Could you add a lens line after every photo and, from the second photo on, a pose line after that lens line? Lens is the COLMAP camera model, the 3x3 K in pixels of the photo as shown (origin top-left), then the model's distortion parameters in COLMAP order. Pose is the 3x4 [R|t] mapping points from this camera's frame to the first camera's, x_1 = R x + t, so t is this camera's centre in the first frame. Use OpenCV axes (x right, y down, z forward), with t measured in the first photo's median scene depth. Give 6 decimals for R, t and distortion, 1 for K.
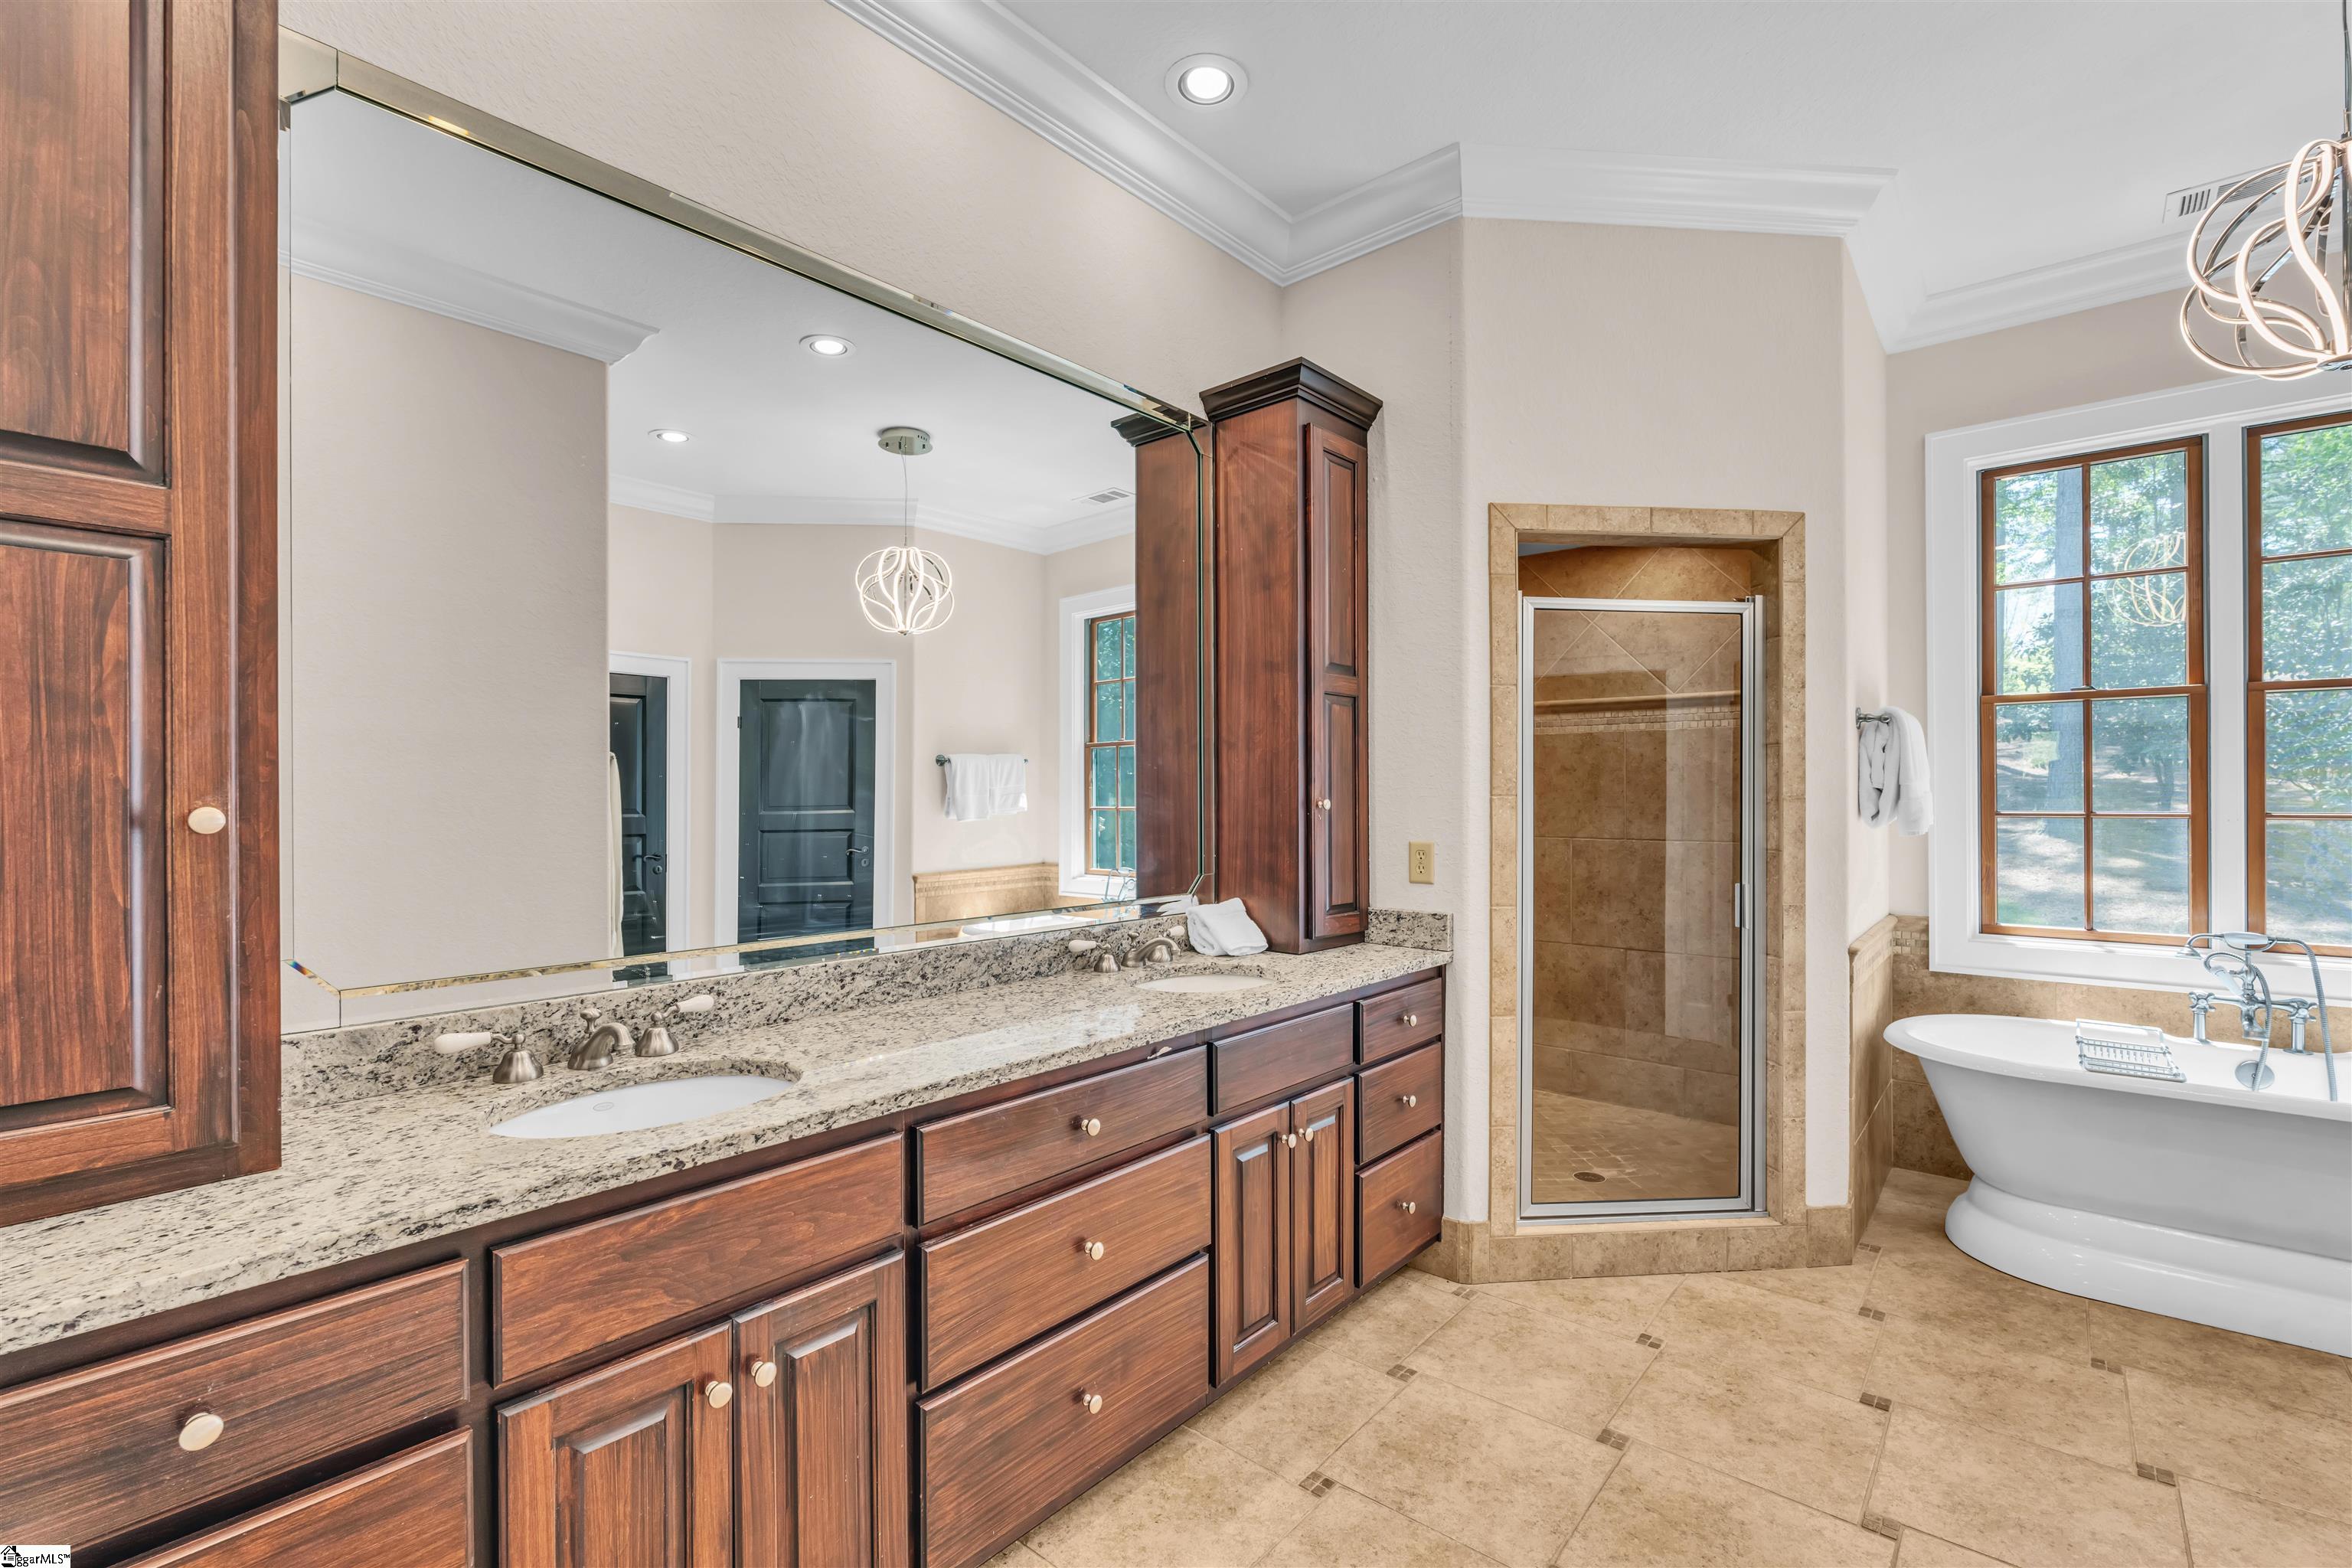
lens RADIAL K [[1037.3, 0, 1177.9], [0, 1037.3, 795.5], [0, 0, 1]] dist [-0.008014, 0.000783]
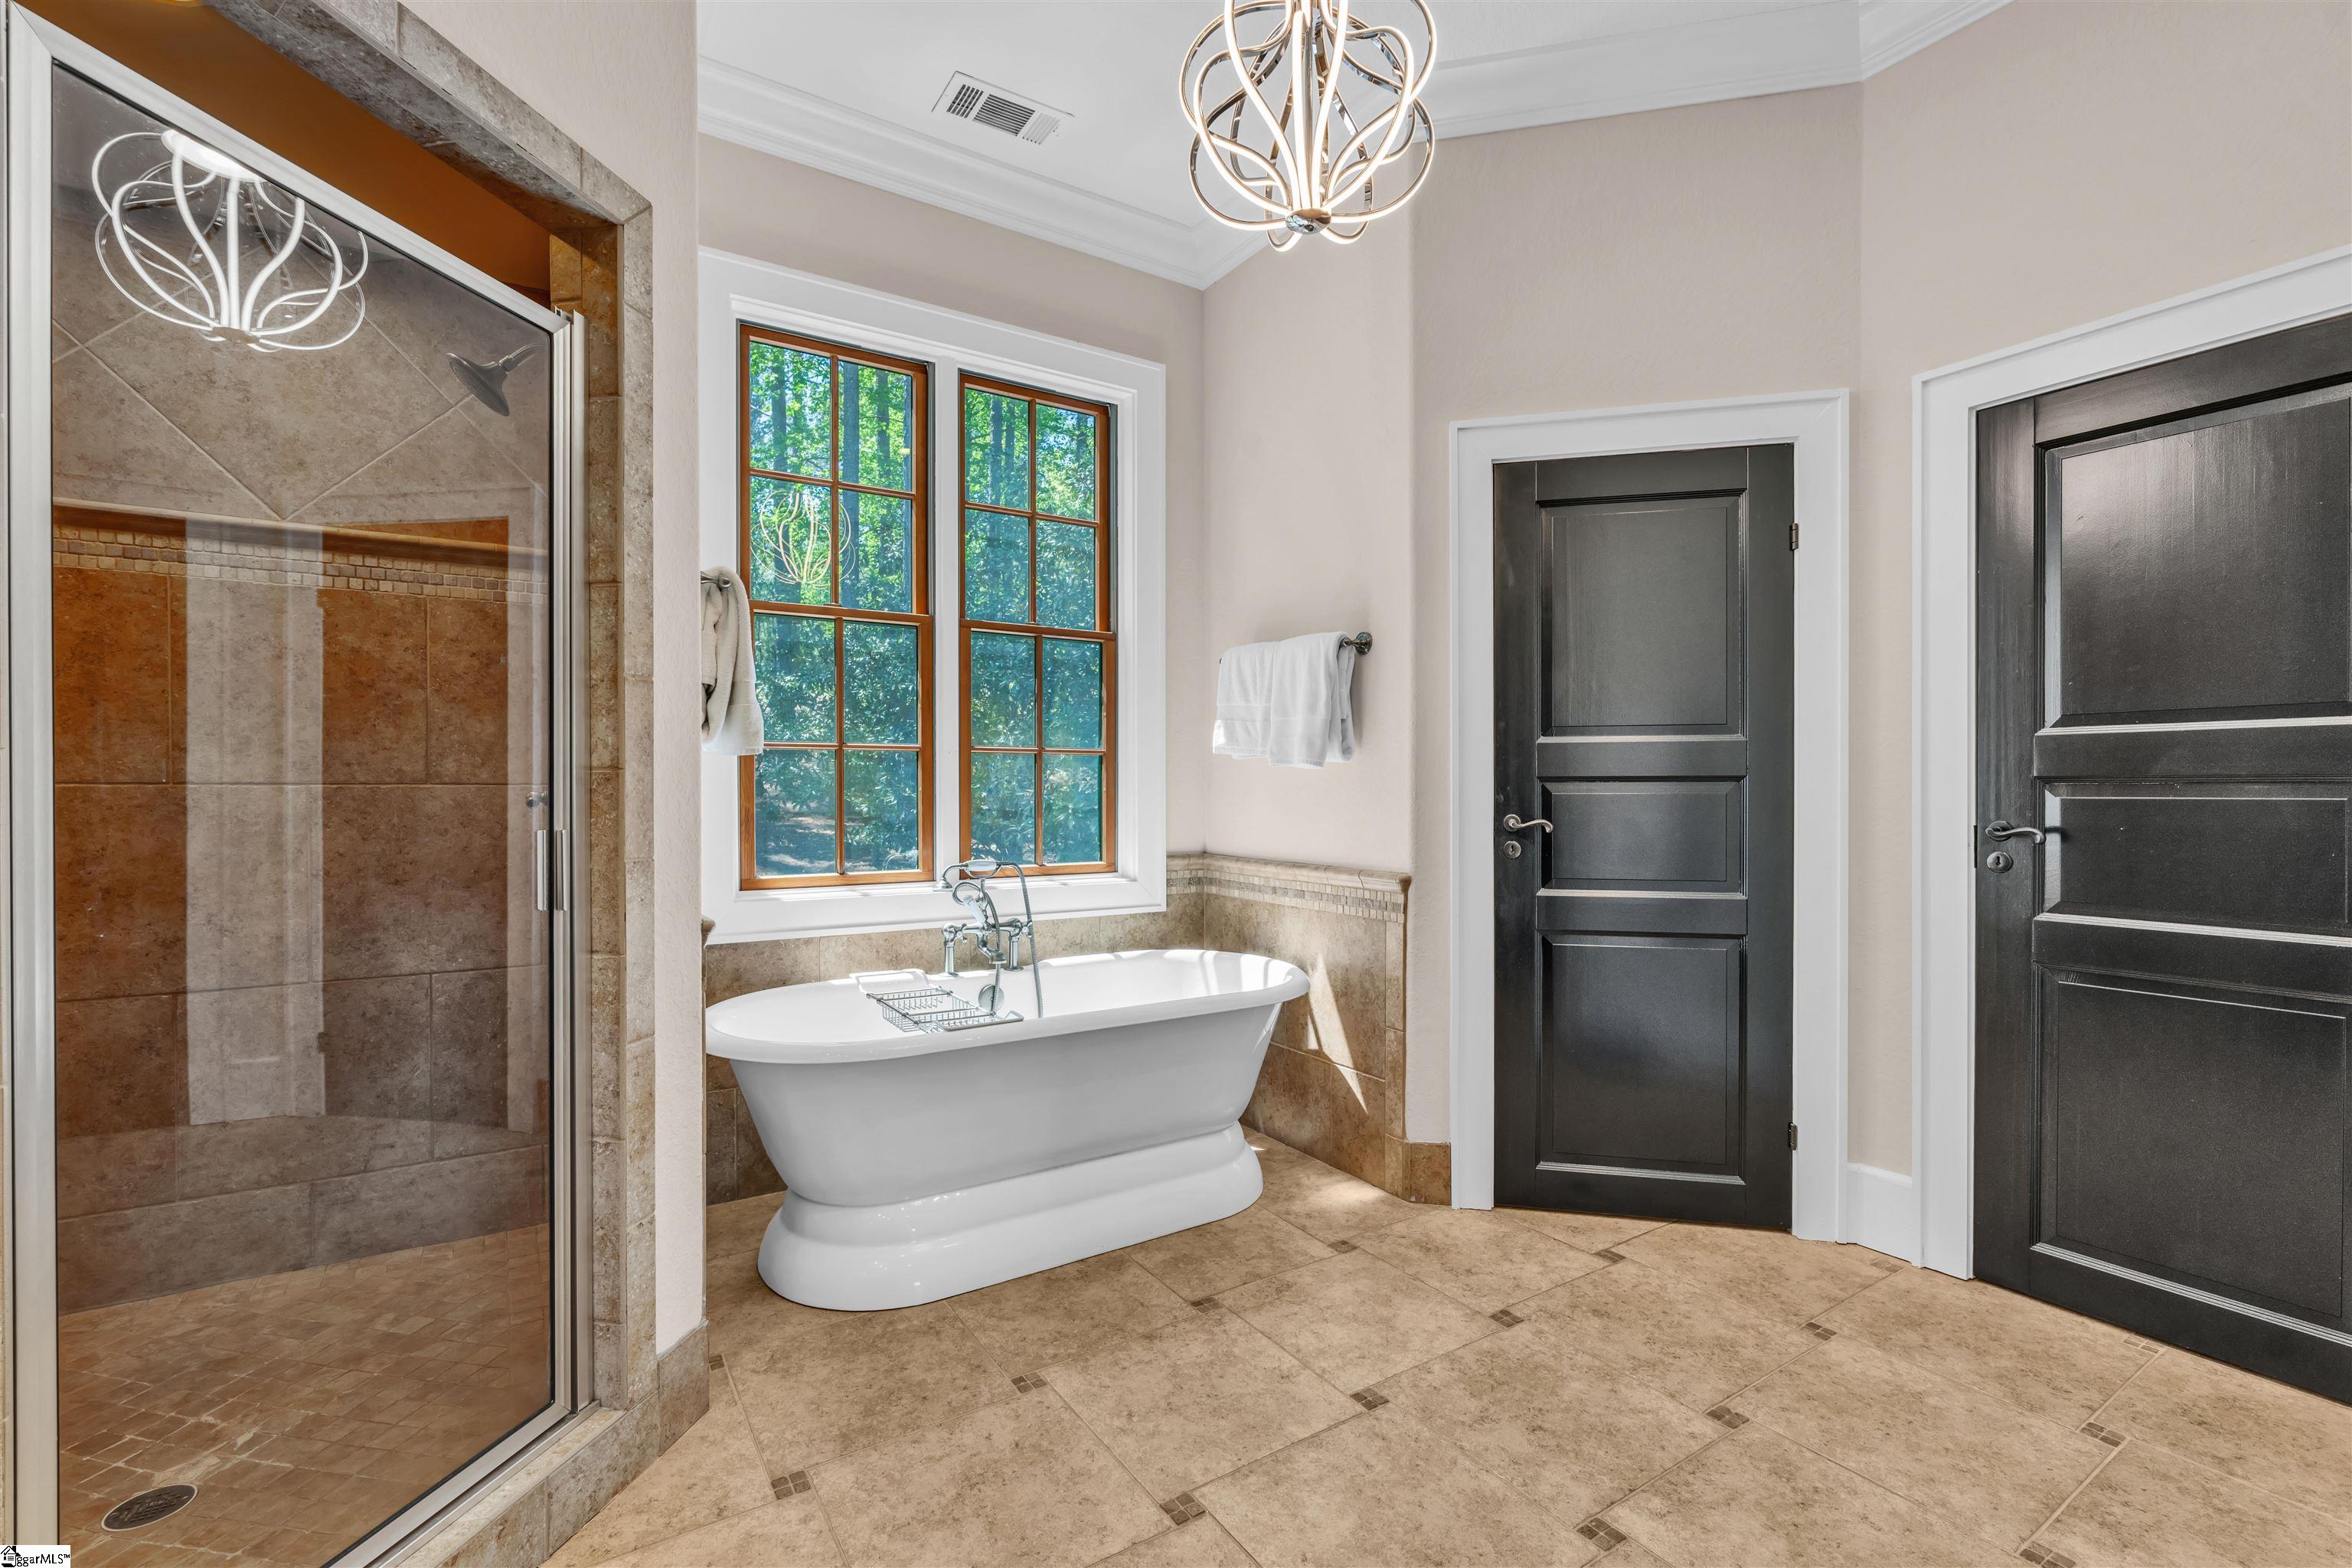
lens RADIAL K [[1037.3, 0, 1177.9], [0, 1037.3, 795.5], [0, 0, 1]] dist [-0.008014, 0.000783]
pose [[0.289616, -0.007051, 0.957117, 0.120218], [-0.001237, 0.999969, 0.007741, 0.063420], [-0.957142, -0.003425, 0.289598, 0.534330]]
